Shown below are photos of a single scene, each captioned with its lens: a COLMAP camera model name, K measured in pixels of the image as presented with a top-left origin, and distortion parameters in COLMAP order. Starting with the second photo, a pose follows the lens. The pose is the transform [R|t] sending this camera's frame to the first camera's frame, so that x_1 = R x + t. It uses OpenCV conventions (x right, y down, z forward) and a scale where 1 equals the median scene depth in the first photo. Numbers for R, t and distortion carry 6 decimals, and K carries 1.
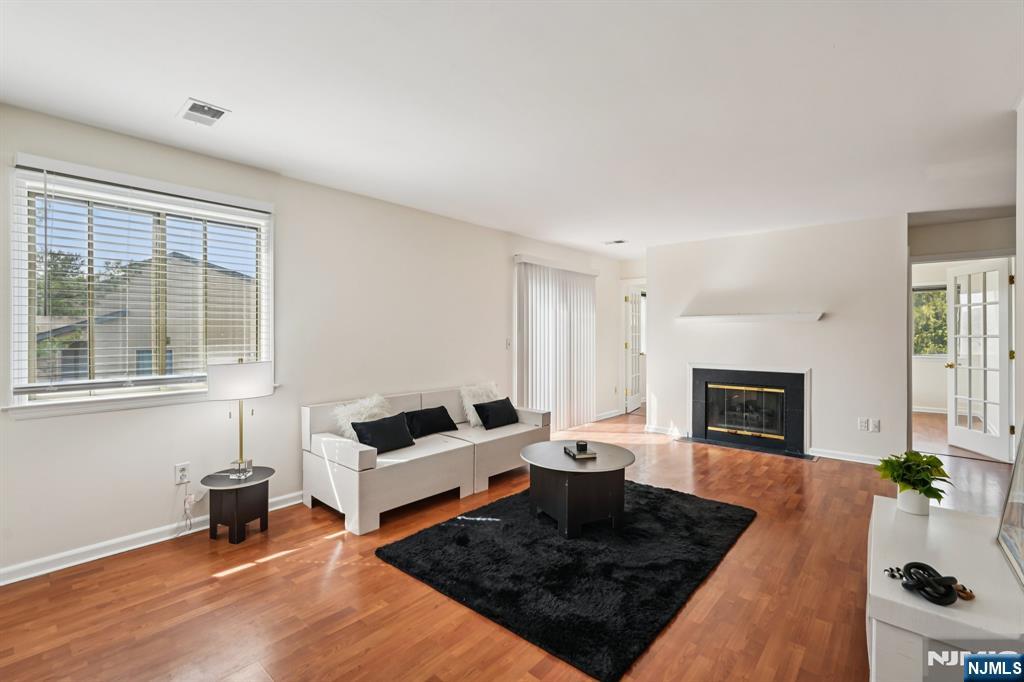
lens RADIAL K [[451.9, 0, 510.5], [0, 451.9, 335.9], [0, 0, 1]] dist [-0.006878, 0.001728]
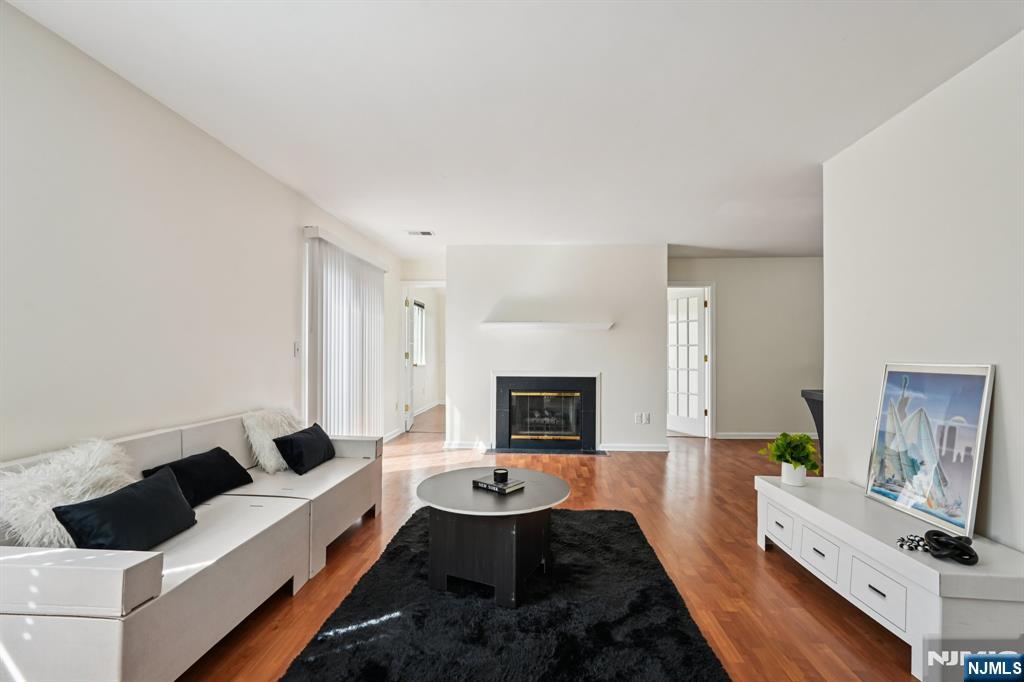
lens RADIAL K [[451.9, 0, 516.3], [0, 451.9, 349.3], [0, 0, 1]] dist [-0.006878, 0.001728]
pose [[0.785986, 0.007335, 0.618201, -0.195526], [-0.001684, 0.999951, -0.009724, 0.028024], [-0.618242, 0.006602, 0.785960, 0.265805]]
